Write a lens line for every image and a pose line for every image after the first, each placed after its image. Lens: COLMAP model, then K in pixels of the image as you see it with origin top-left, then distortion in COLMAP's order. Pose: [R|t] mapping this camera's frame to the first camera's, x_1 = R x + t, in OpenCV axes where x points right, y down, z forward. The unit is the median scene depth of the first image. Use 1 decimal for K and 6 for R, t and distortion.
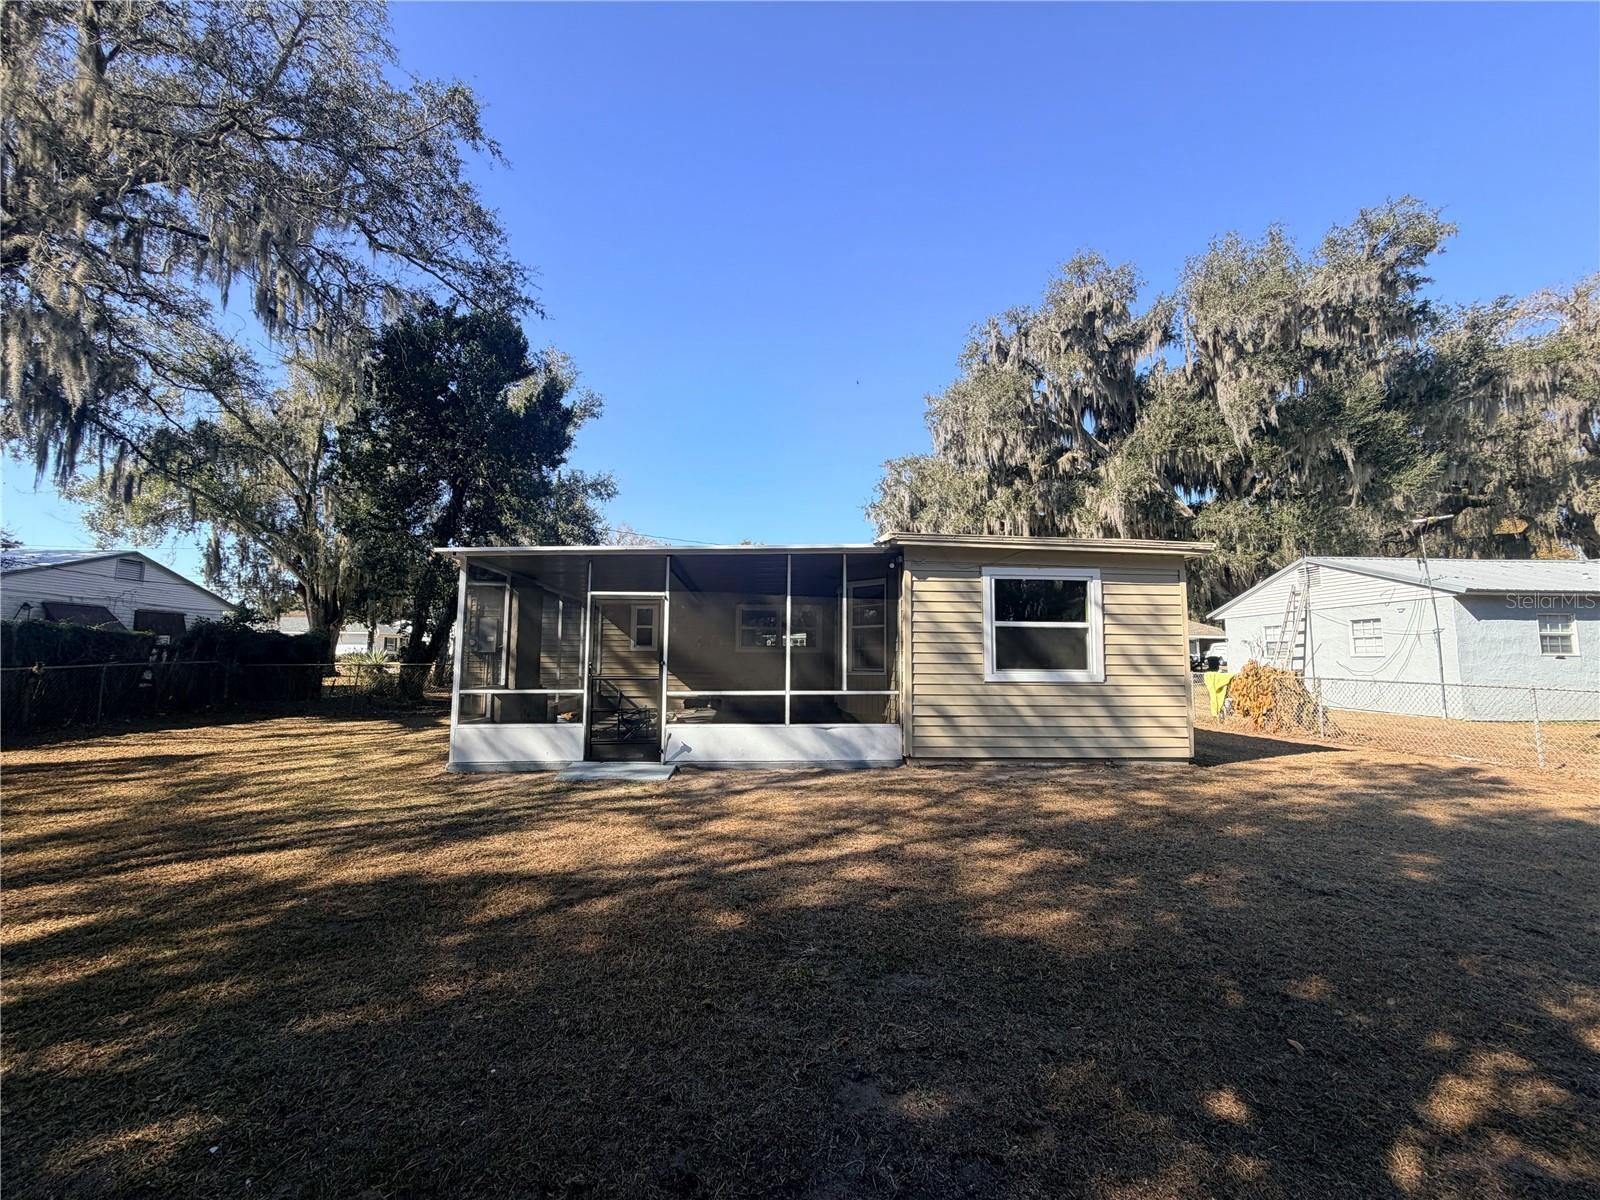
lens RADIAL K [[646.5, 0, 801.1], [0, 646.5, 600.5], [0, 0, 1]] dist [0.000282, 0.000033]
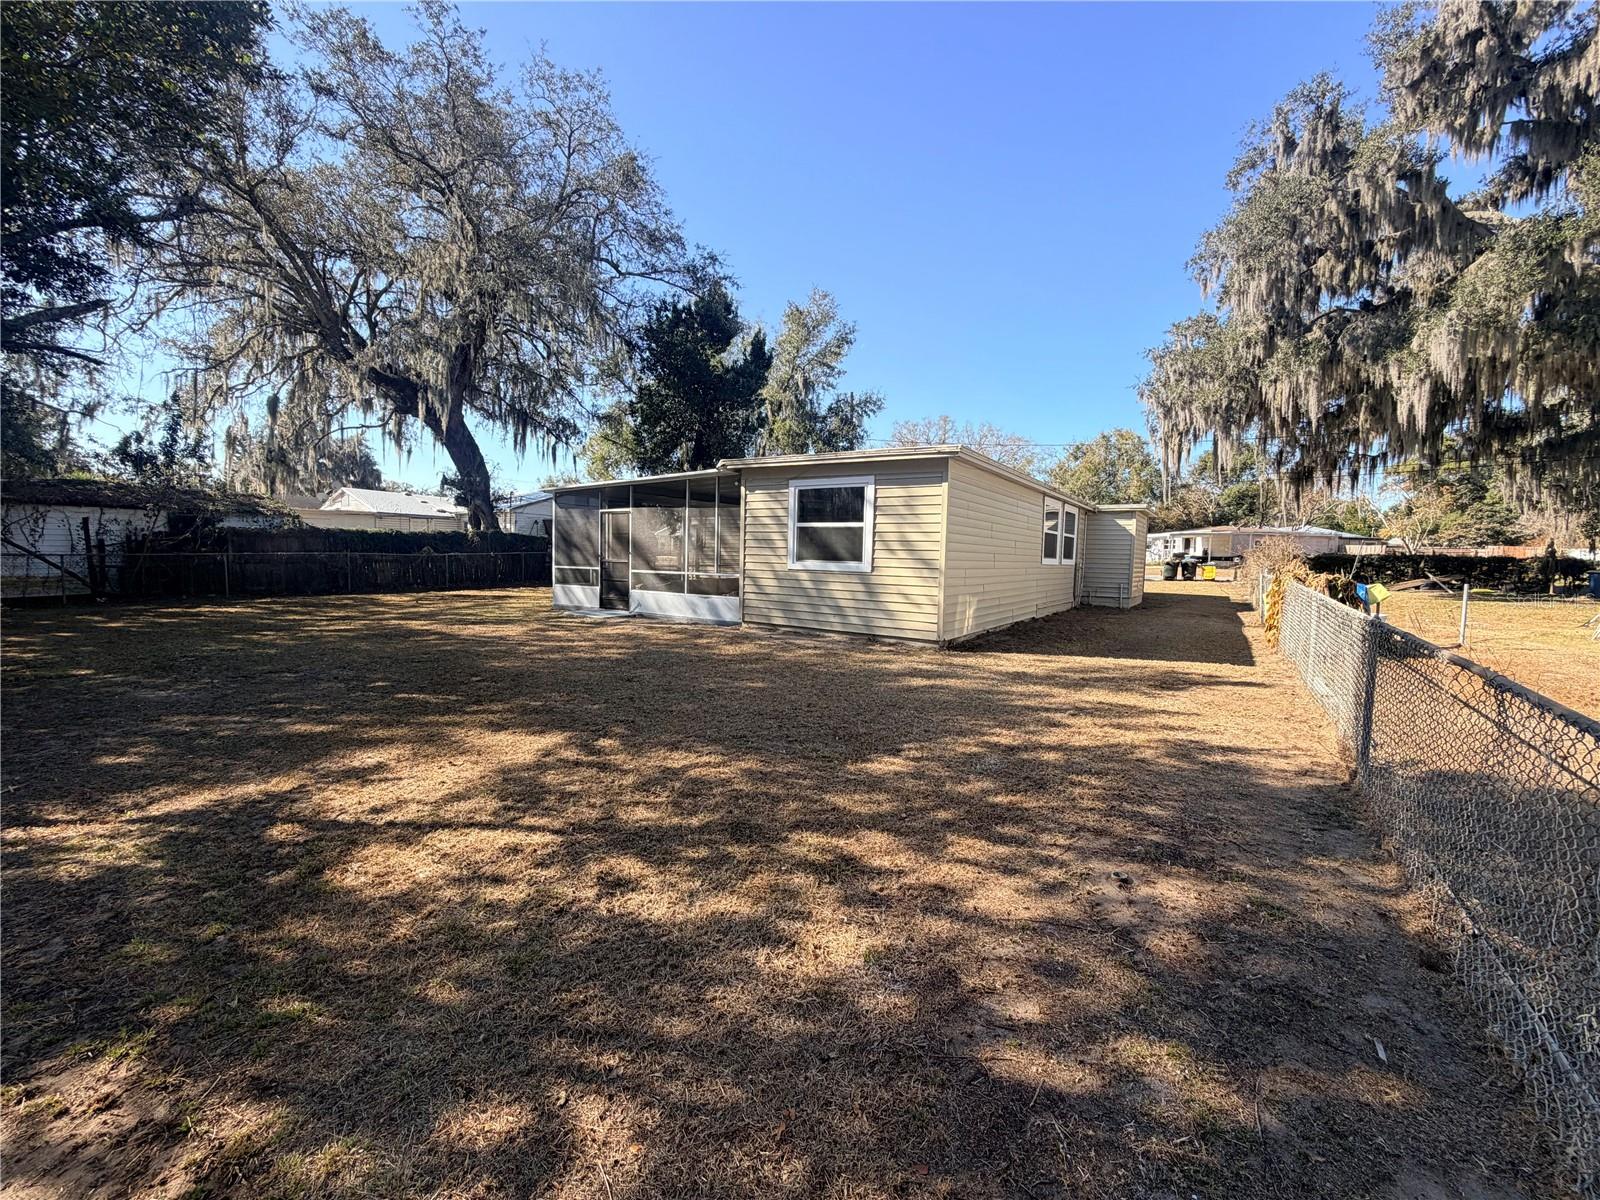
lens RADIAL K [[646.5, 0, 800.8], [0, 646.5, 597.5], [0, 0, 1]] dist [0.000282, 0.000033]
pose [[0.779501, 0.055176, -0.623966, 1.105490], [0.040221, 0.989649, 0.137758, 0.002710], [0.625108, -0.132479, 0.769213, -0.001477]]
